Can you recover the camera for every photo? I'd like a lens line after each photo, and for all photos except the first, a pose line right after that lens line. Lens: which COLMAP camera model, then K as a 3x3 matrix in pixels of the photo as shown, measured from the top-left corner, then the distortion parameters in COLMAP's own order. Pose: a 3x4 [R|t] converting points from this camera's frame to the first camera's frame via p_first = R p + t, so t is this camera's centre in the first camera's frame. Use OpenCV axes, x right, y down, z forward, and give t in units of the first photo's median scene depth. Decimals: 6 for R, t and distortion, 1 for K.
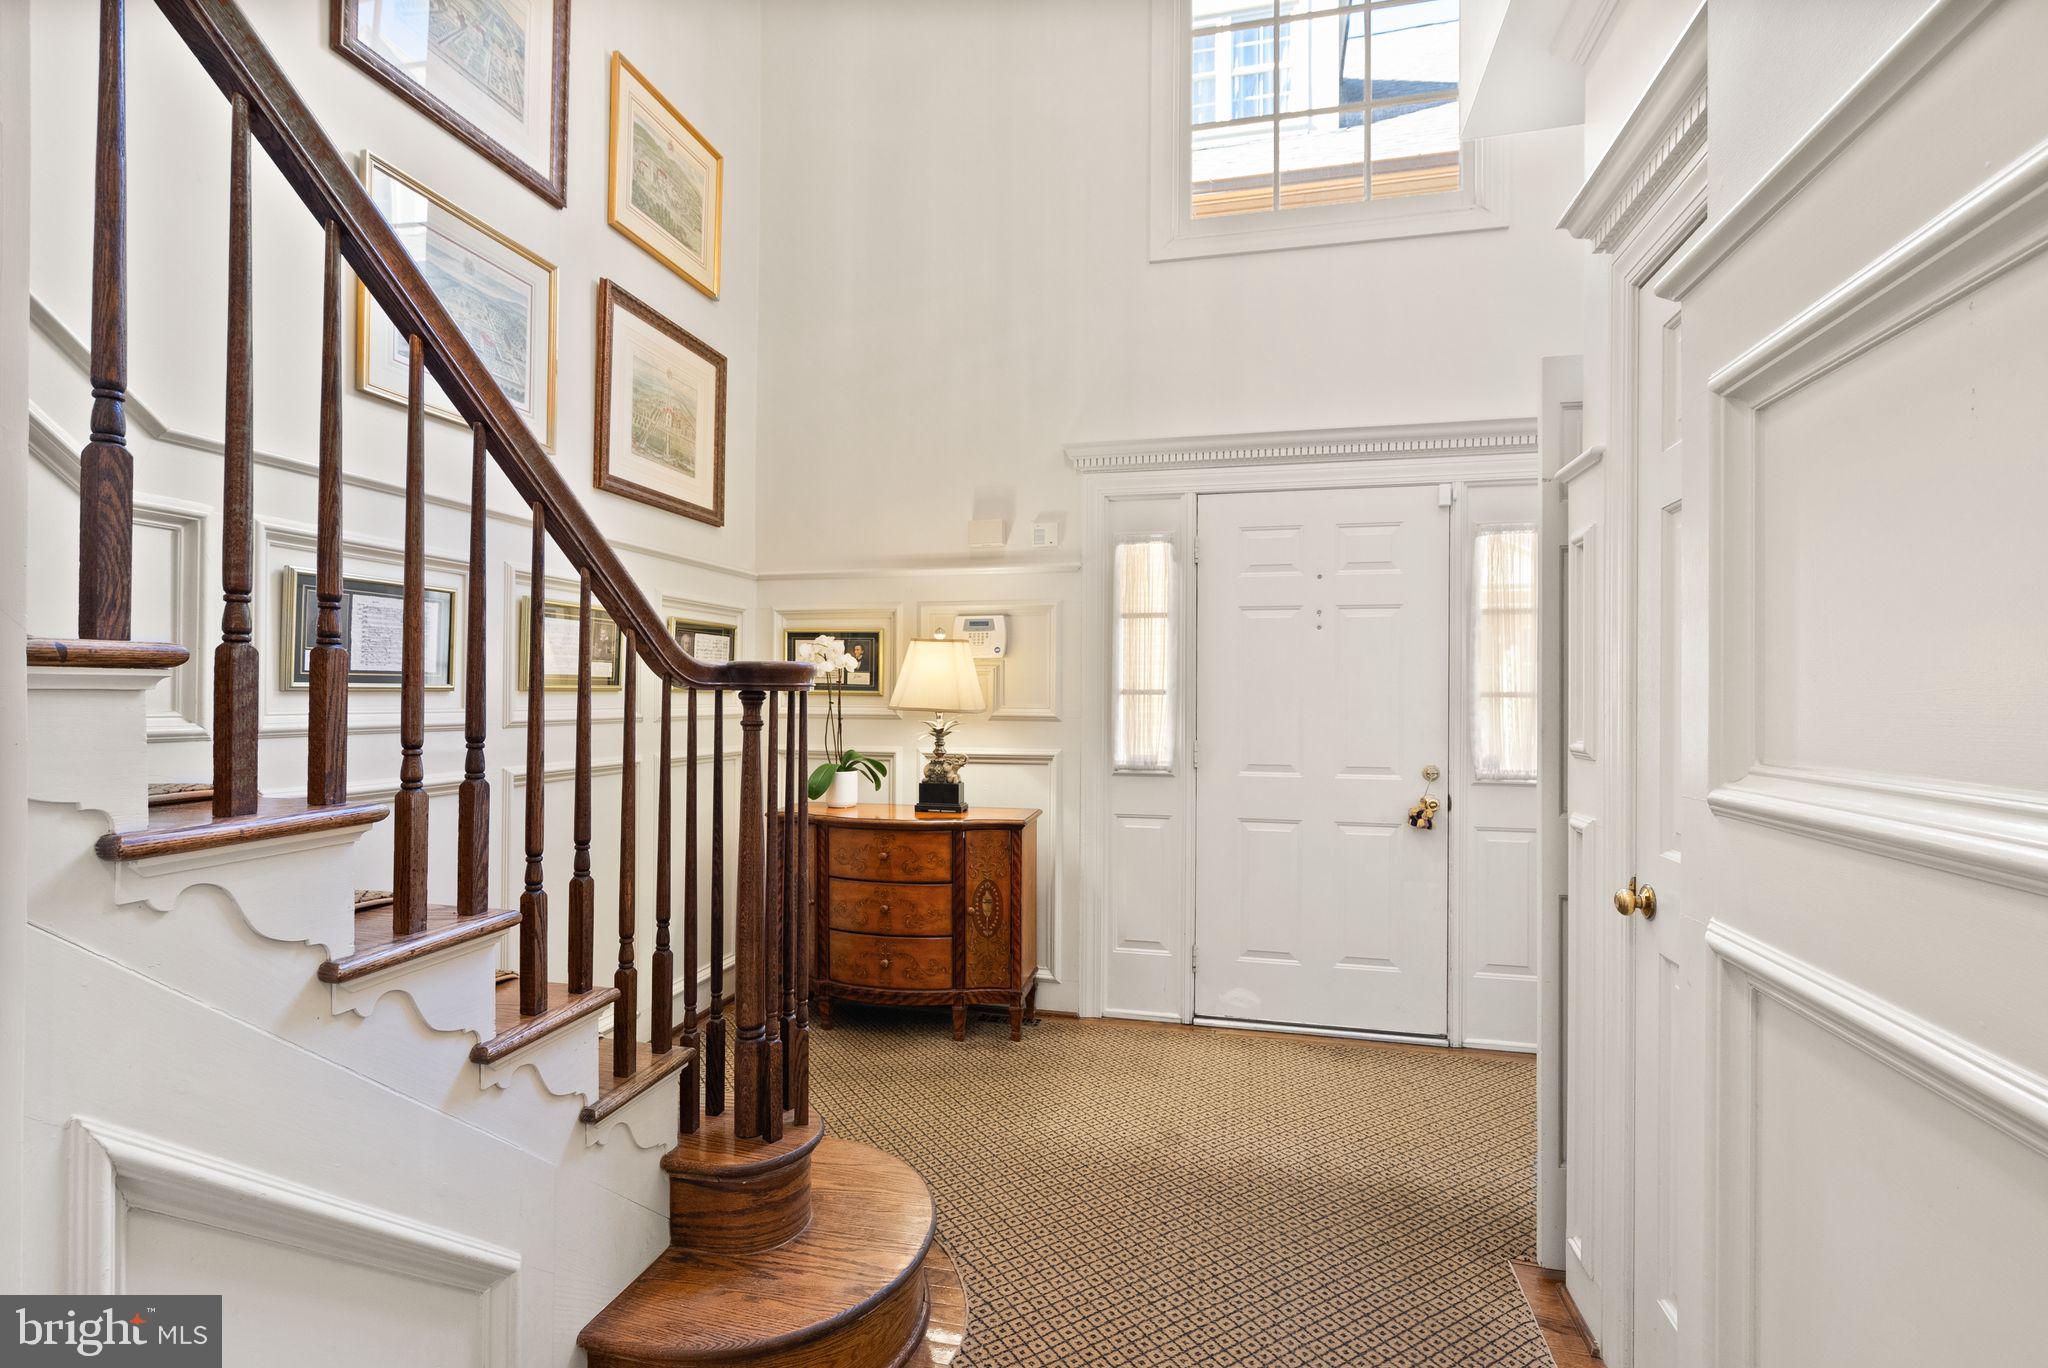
lens RADIAL K [[942.4, 0, 1023.9], [0, 942.4, 687.6], [0, 0, 1]] dist [-0.001341, 0.000312]
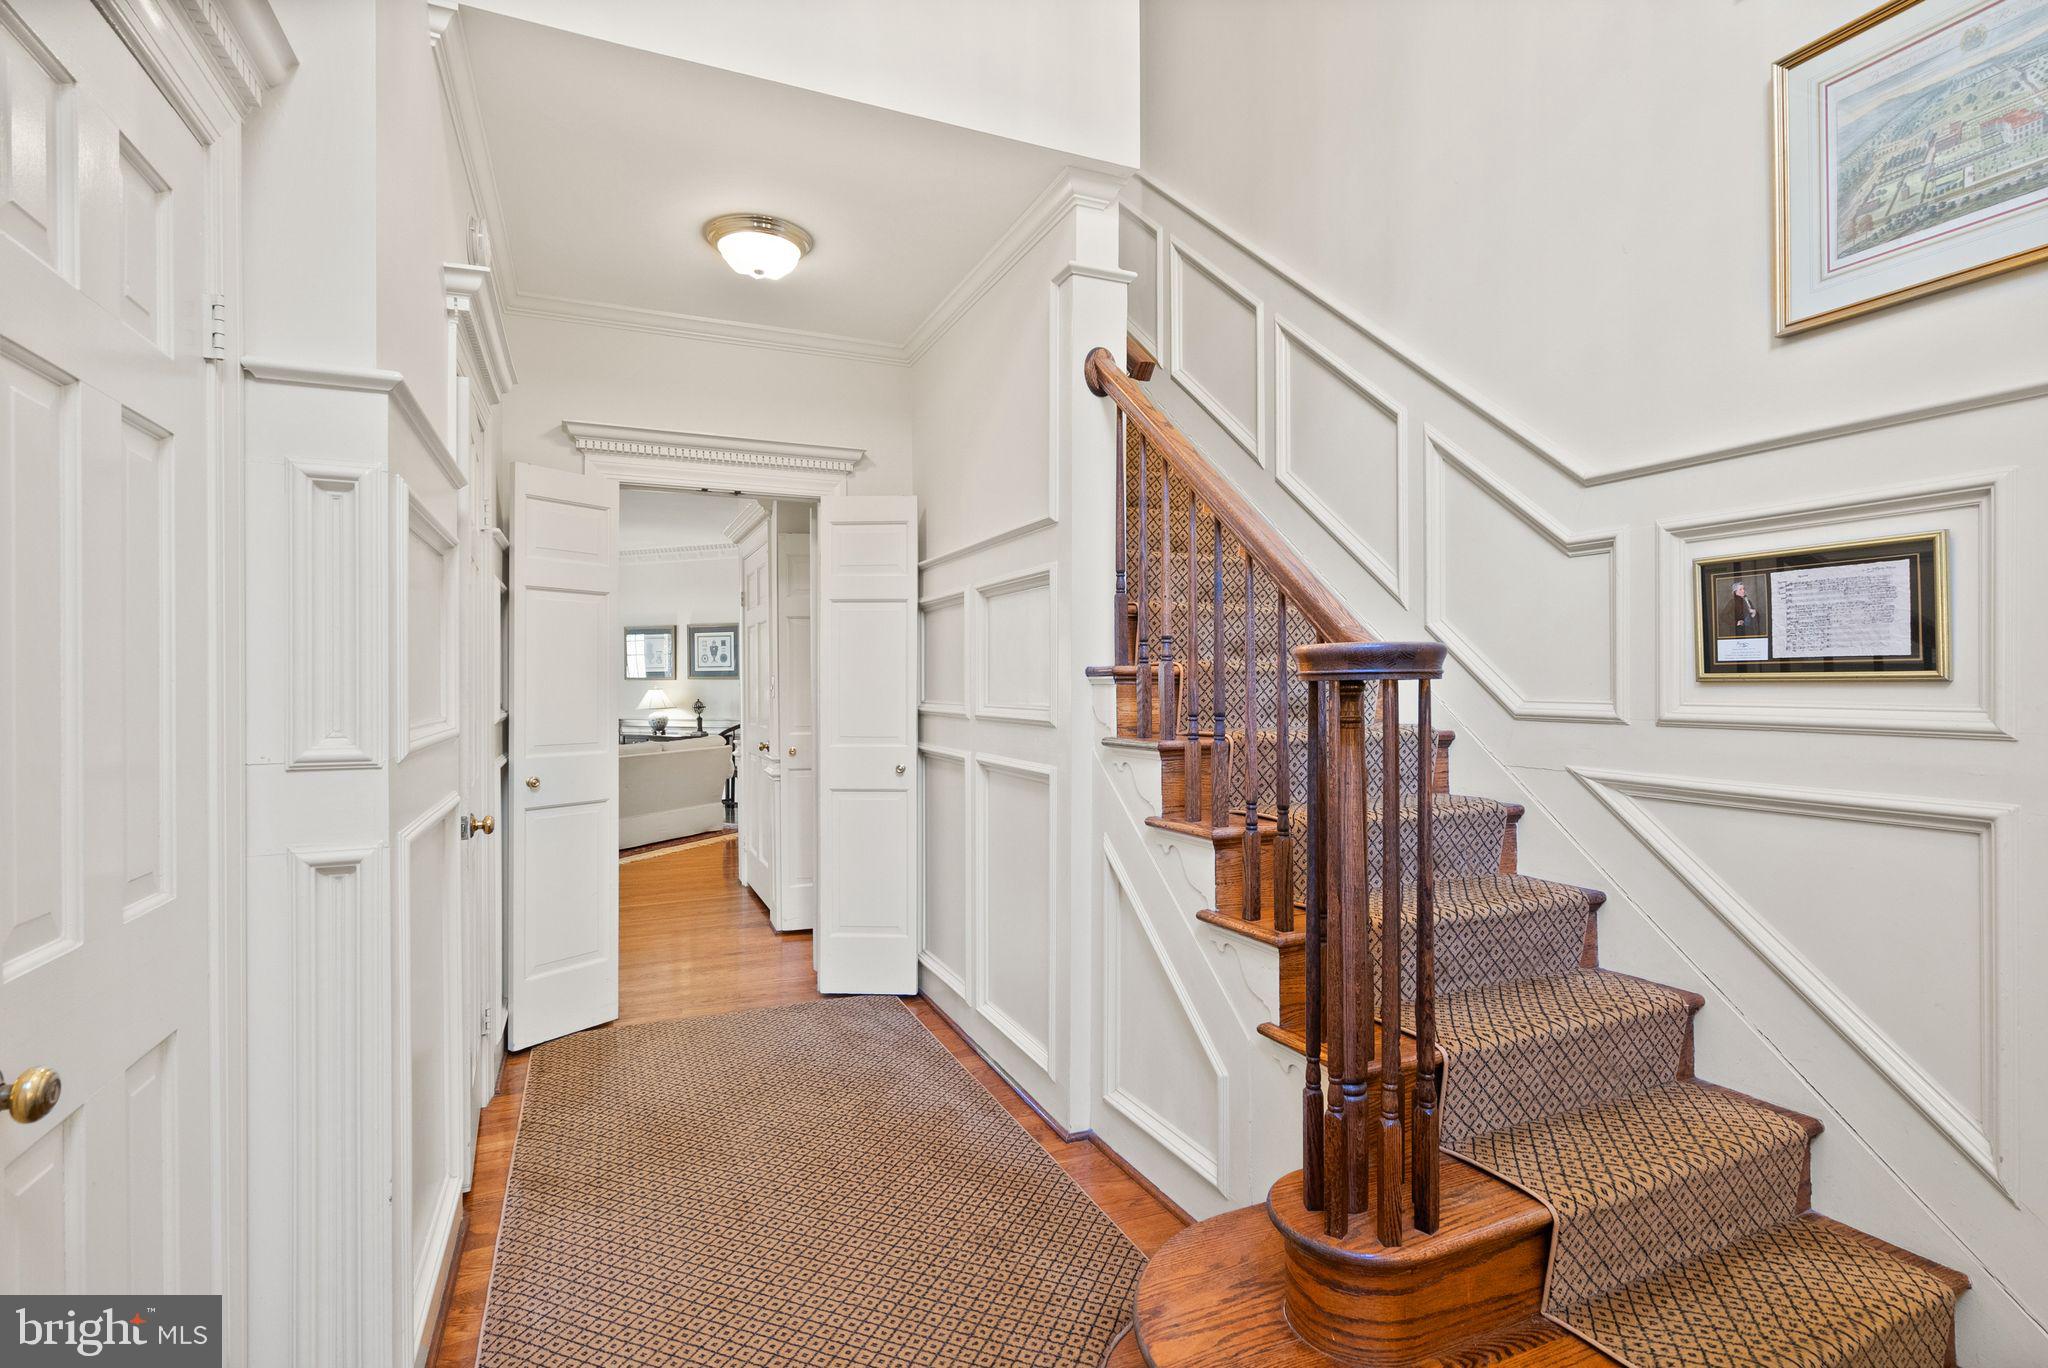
lens RADIAL K [[942.4, 0, 1021.6], [0, 942.4, 684.9], [0, 0, 1]] dist [-0.001341, 0.000312]
pose [[-0.794448, -0.003524, -0.607322, 0.401086], [0.004976, 0.999912, -0.012311, 0.014429], [0.607311, -0.012803, -0.794361, 1.323125]]
